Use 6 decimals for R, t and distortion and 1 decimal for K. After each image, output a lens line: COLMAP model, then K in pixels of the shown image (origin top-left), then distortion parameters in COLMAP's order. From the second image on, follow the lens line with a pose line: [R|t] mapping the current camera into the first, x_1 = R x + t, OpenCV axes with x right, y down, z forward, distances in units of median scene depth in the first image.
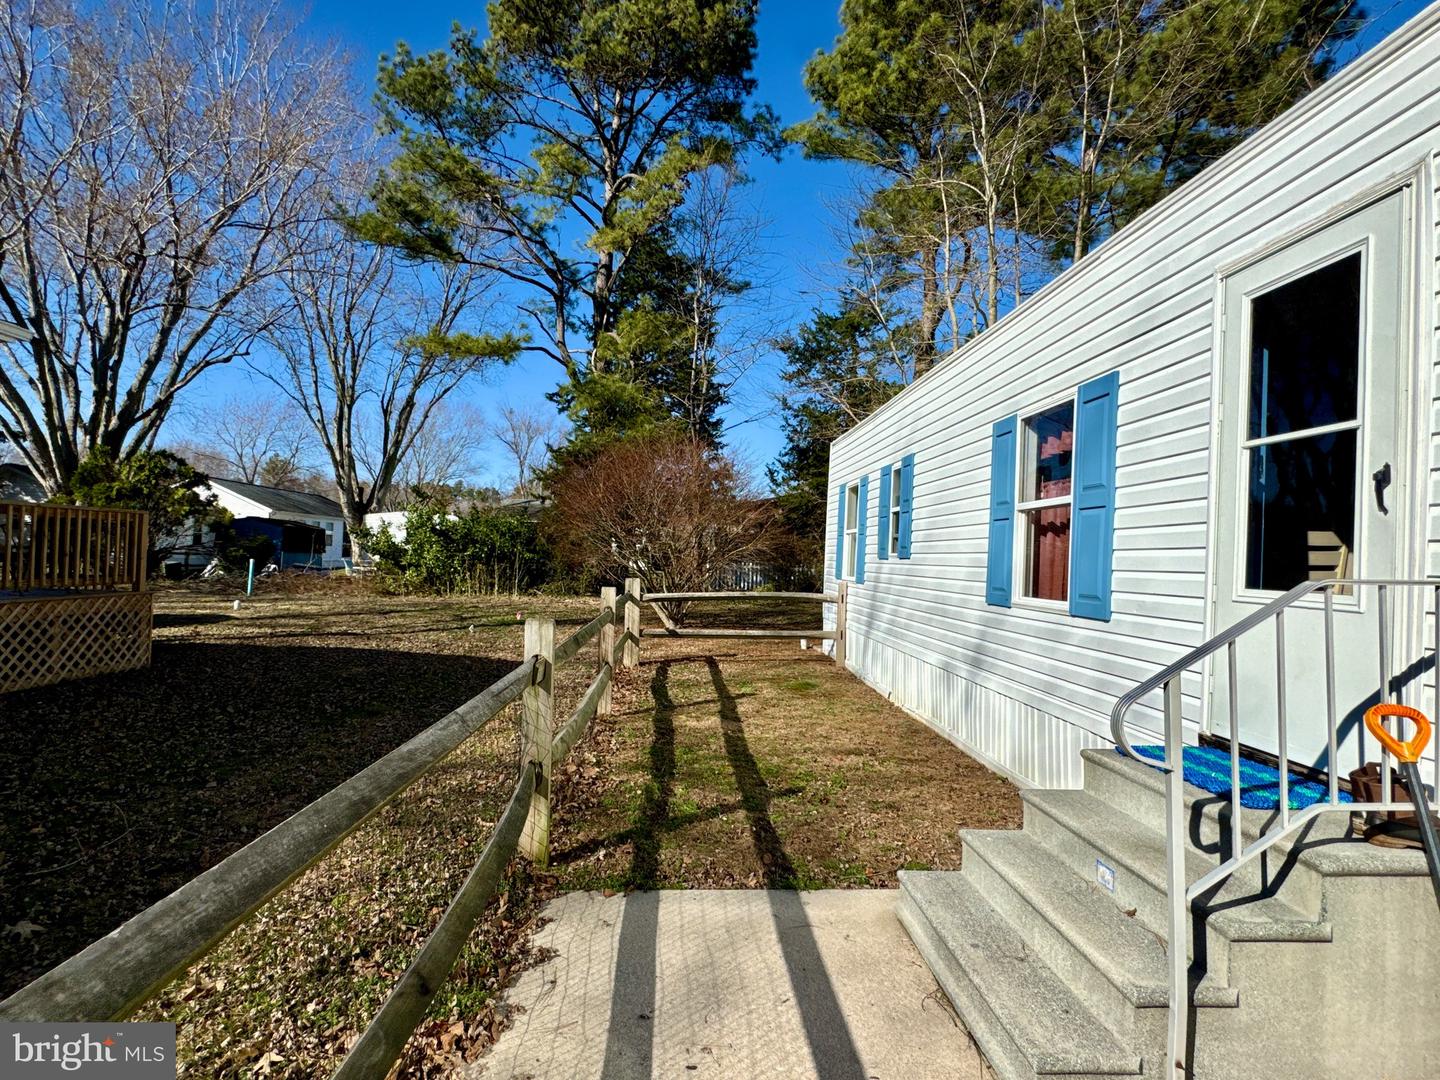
lens RADIAL K [[758.2, 0, 720.1], [0, 758.2, 542.7], [0, 0, 1]] dist [0.000682, -0.000010]
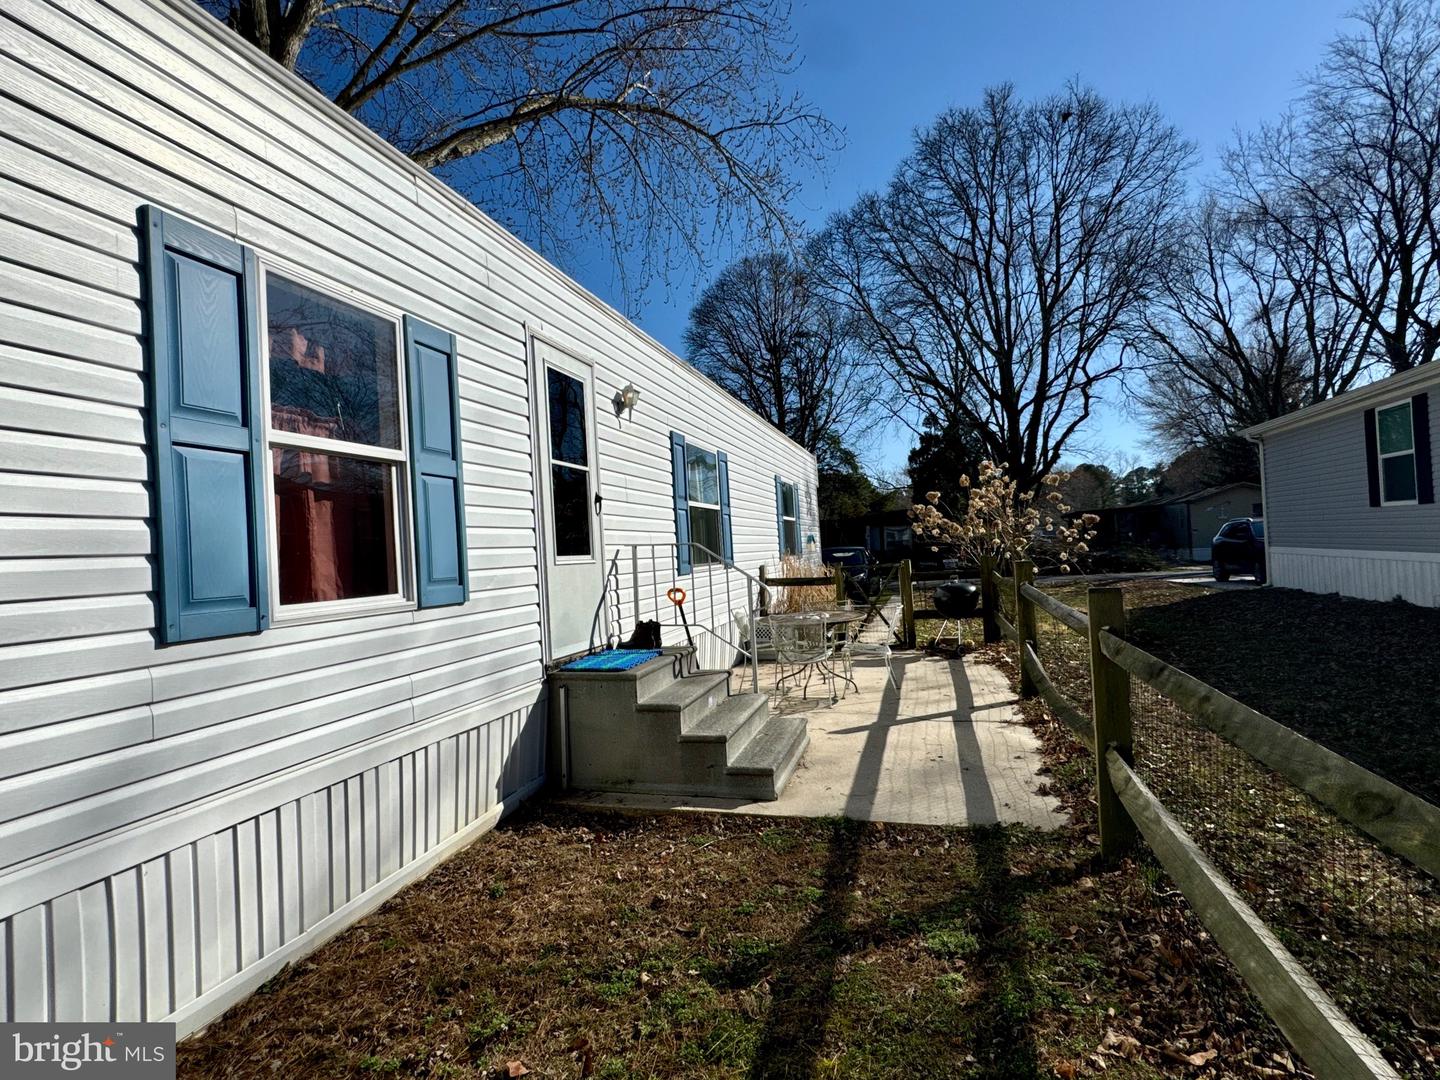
lens RADIAL K [[758.2, 0, 720.6], [0, 758.2, 538.7], [0, 0, 1]] dist [0.000682, -0.000010]
pose [[-0.947073, 0.021115, 0.320322, -0.101621], [0.014261, 0.999617, -0.023729, 0.063427], [-0.320700, -0.017905, -0.947011, 2.195104]]
